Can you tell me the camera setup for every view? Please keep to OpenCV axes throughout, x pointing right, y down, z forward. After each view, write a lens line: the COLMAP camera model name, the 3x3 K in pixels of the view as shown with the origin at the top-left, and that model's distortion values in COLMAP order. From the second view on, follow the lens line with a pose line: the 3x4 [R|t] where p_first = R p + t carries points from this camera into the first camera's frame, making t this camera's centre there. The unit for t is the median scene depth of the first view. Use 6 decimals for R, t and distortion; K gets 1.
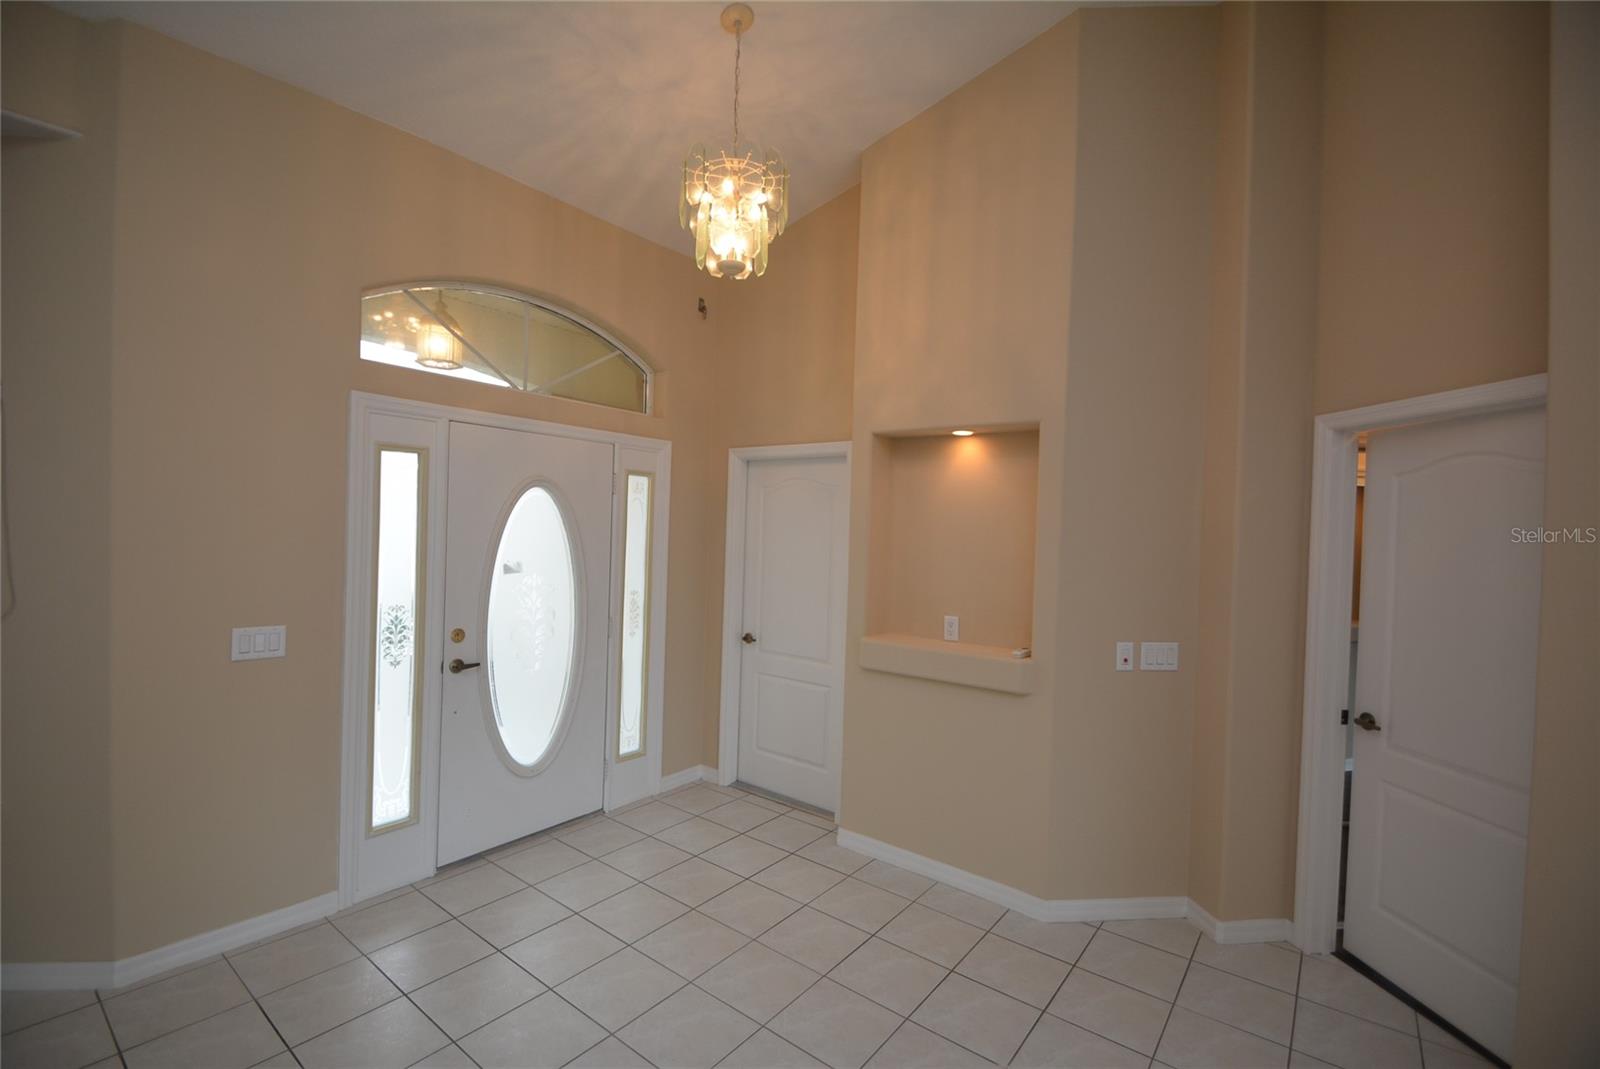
lens RADIAL K [[699.4, 0, 791.1], [0, 699.4, 539.0], [0, 0, 1]] dist [0.016440, -0.016527]
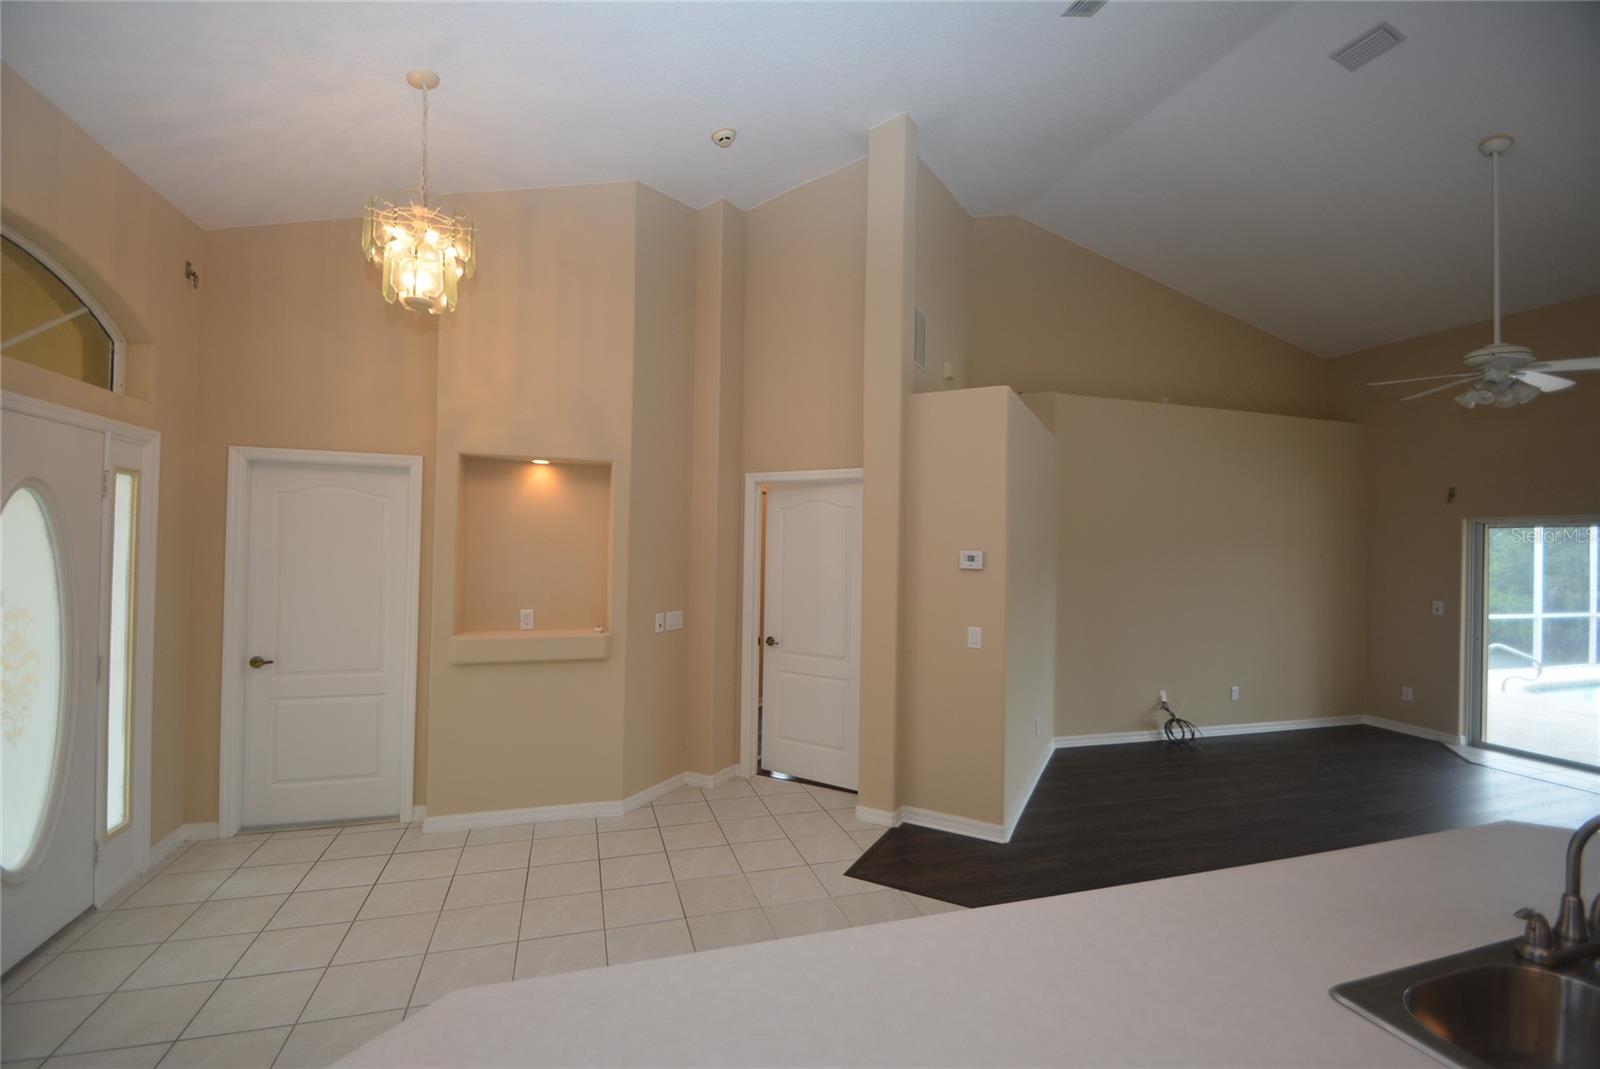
lens RADIAL K [[699.4, 0, 791.1], [0, 699.4, 539.0], [0, 0, 1]] dist [0.016440, -0.016527]
pose [[0.567889, -0.012617, 0.823008, -0.502460], [0.009273, 0.999917, 0.008930, -0.019497], [-0.823053, 0.002561, 0.567959, -0.072917]]
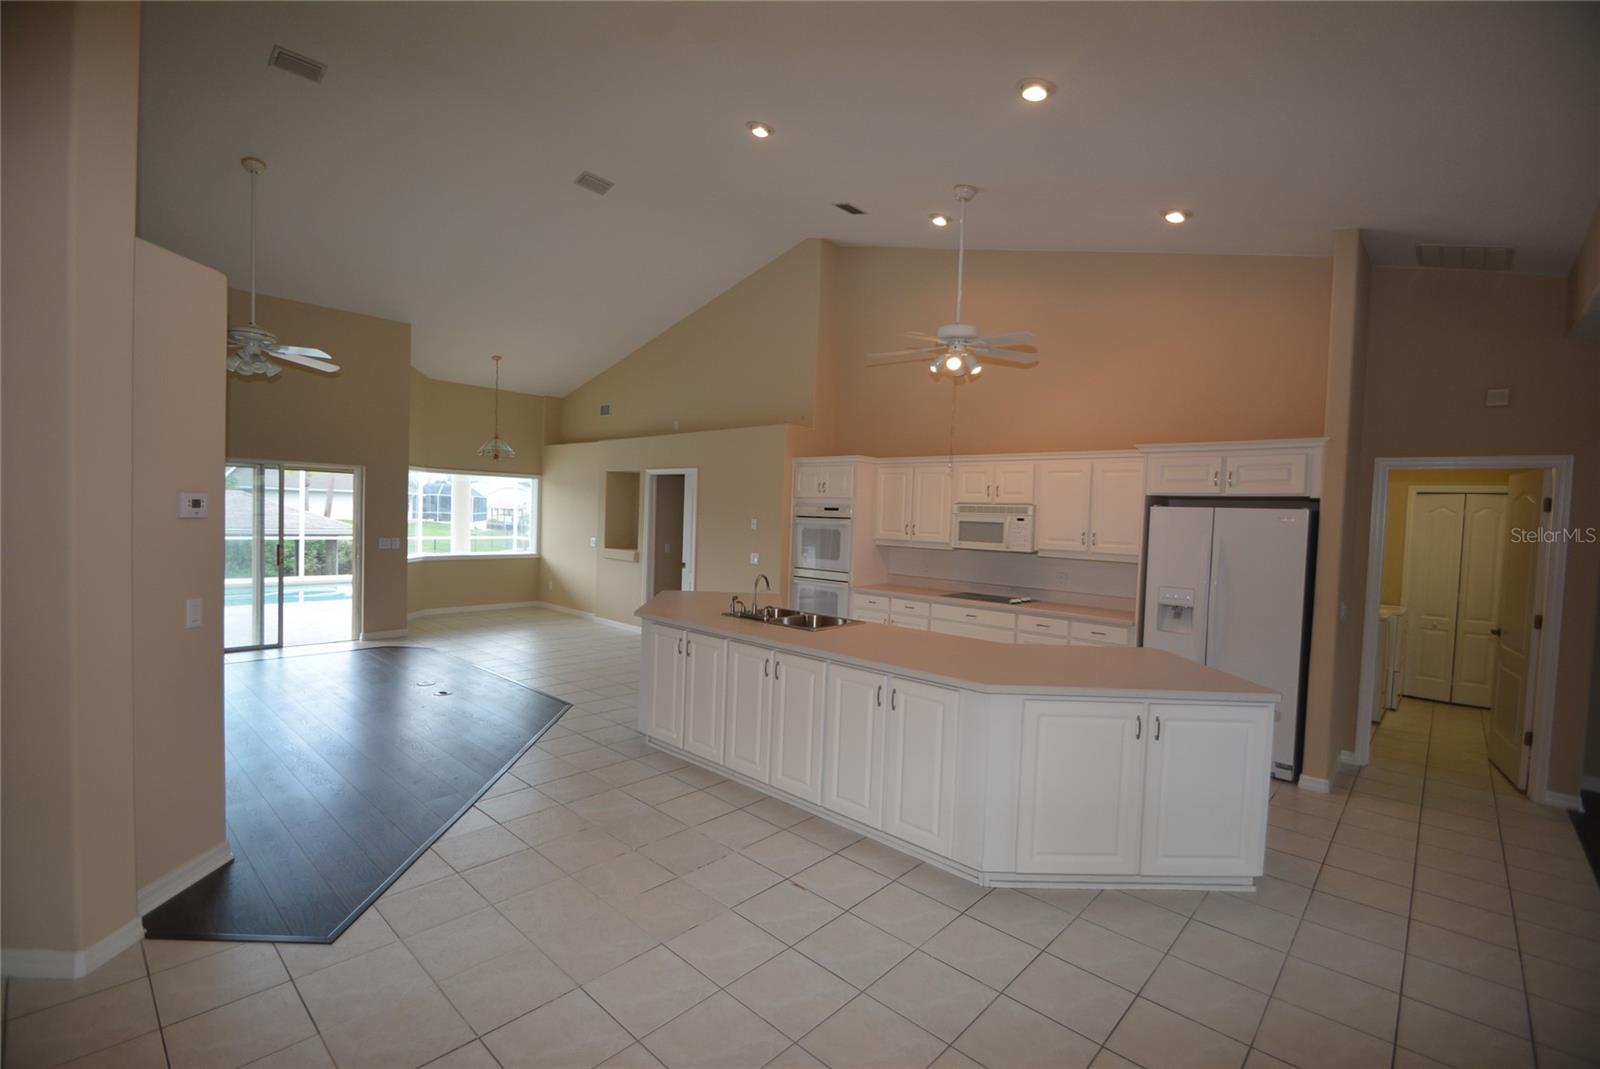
lens RADIAL K [[699.4, 0, 791.1], [0, 699.4, 539.0], [0, 0, 1]] dist [0.016440, -0.016527]
pose [[-0.993936, -0.068783, 0.085786, -0.166061], [-0.064466, 0.996558, 0.052120, -0.021463], [-0.089076, 0.046273, -0.994949, 1.081392]]
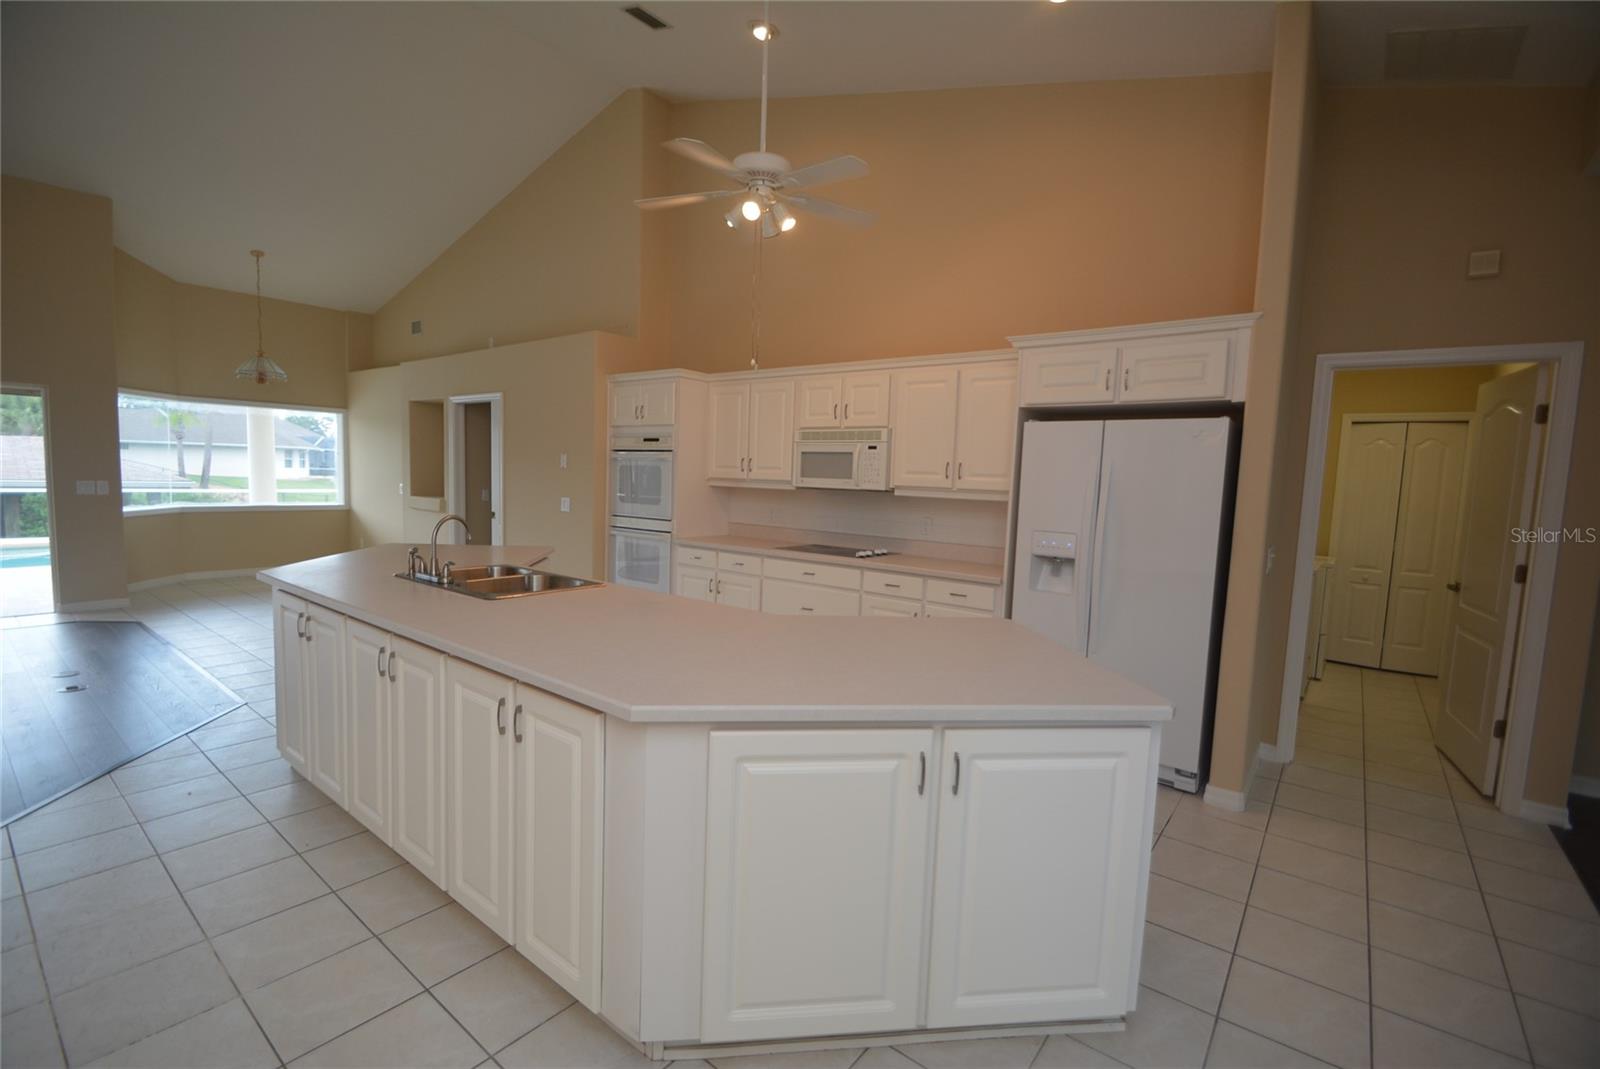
lens RADIAL K [[699.4, 0, 791.1], [0, 699.4, 539.0], [0, 0, 1]] dist [0.016440, -0.016527]
pose [[-0.997779, -0.066575, 0.002046, -0.432571], [-0.066003, 0.992400, 0.103851, 0.027405], [-0.008945, 0.103485, -0.994591, 0.652528]]
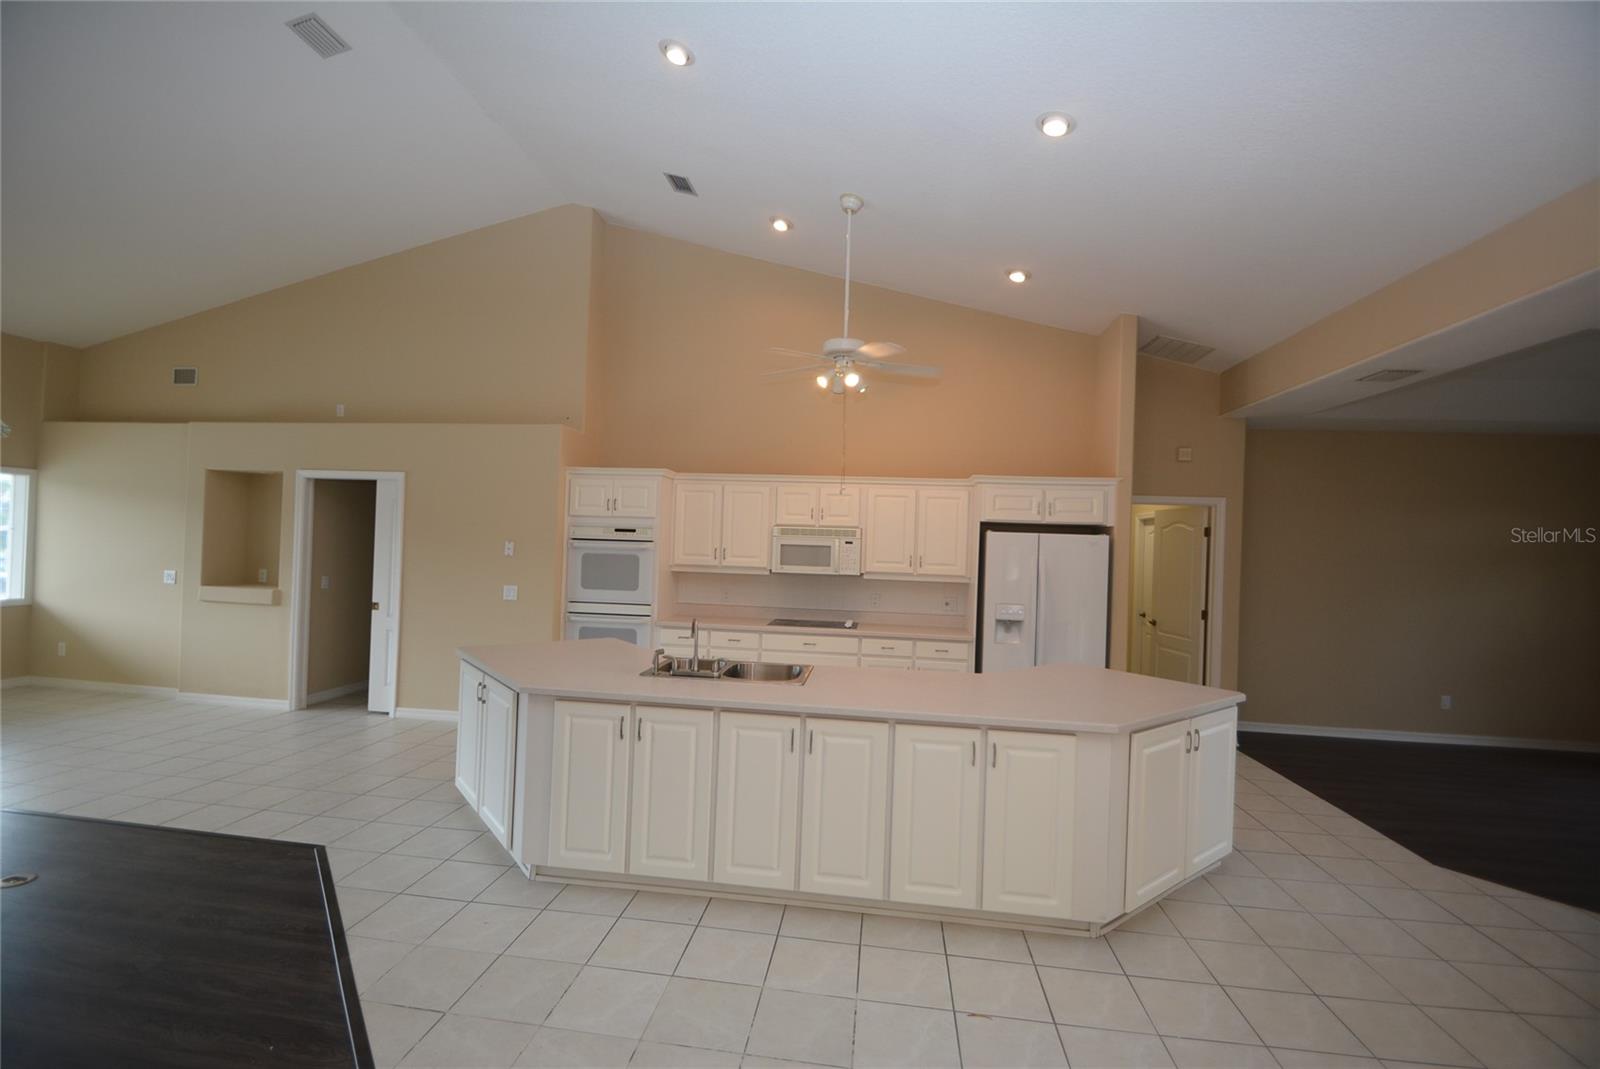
lens RADIAL K [[699.4, 0, 791.1], [0, 699.4, 539.0], [0, 0, 1]] dist [0.016440, -0.016527]
pose [[-0.861947, -0.062745, -0.503100, 0.401626], [-0.066653, 0.997724, -0.010238, 0.001586], [0.502597, 0.024709, -0.864167, 0.735584]]
